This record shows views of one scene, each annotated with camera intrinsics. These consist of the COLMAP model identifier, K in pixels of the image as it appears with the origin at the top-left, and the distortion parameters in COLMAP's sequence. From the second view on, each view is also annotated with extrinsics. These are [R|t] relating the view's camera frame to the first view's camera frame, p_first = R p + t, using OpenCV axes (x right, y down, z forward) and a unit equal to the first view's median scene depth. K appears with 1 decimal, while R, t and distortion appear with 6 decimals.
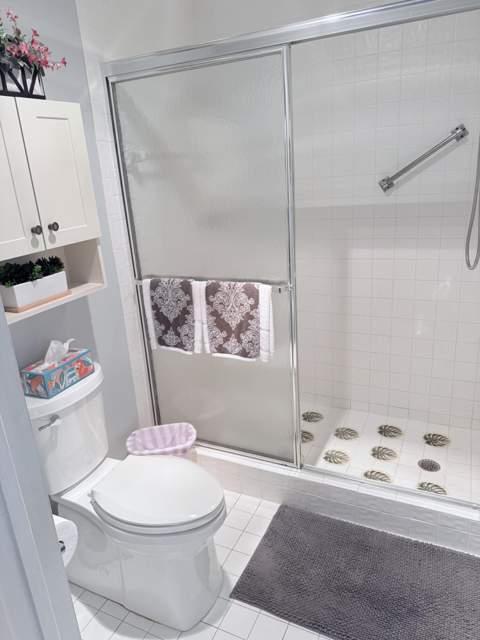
lens RADIAL K [[455.9, 0, 241.7], [0, 455.9, 318.7], [0, 0, 1]] dist [0.006986, 0.000066]
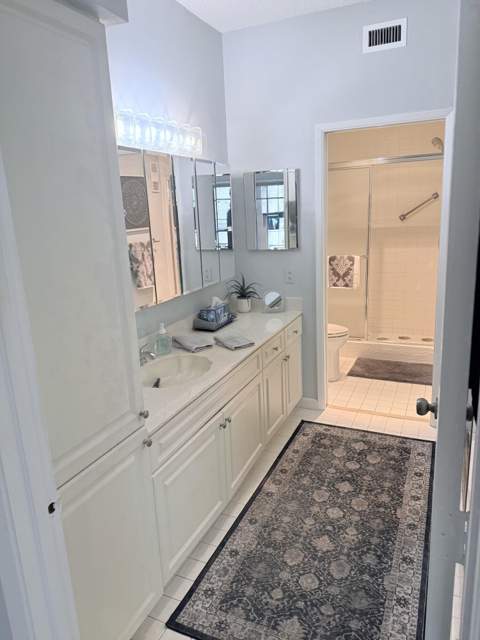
lens RADIAL K [[455.9, 0, 238.2], [0, 455.9, 320.2], [0, 0, 1]] dist [0.006986, 0.000066]
pose [[0.999624, 0.018508, 0.020223, -0.595405], [-0.016830, 0.996636, -0.080208, 0.452234], [-0.021639, 0.079838, 0.996573, -1.318586]]
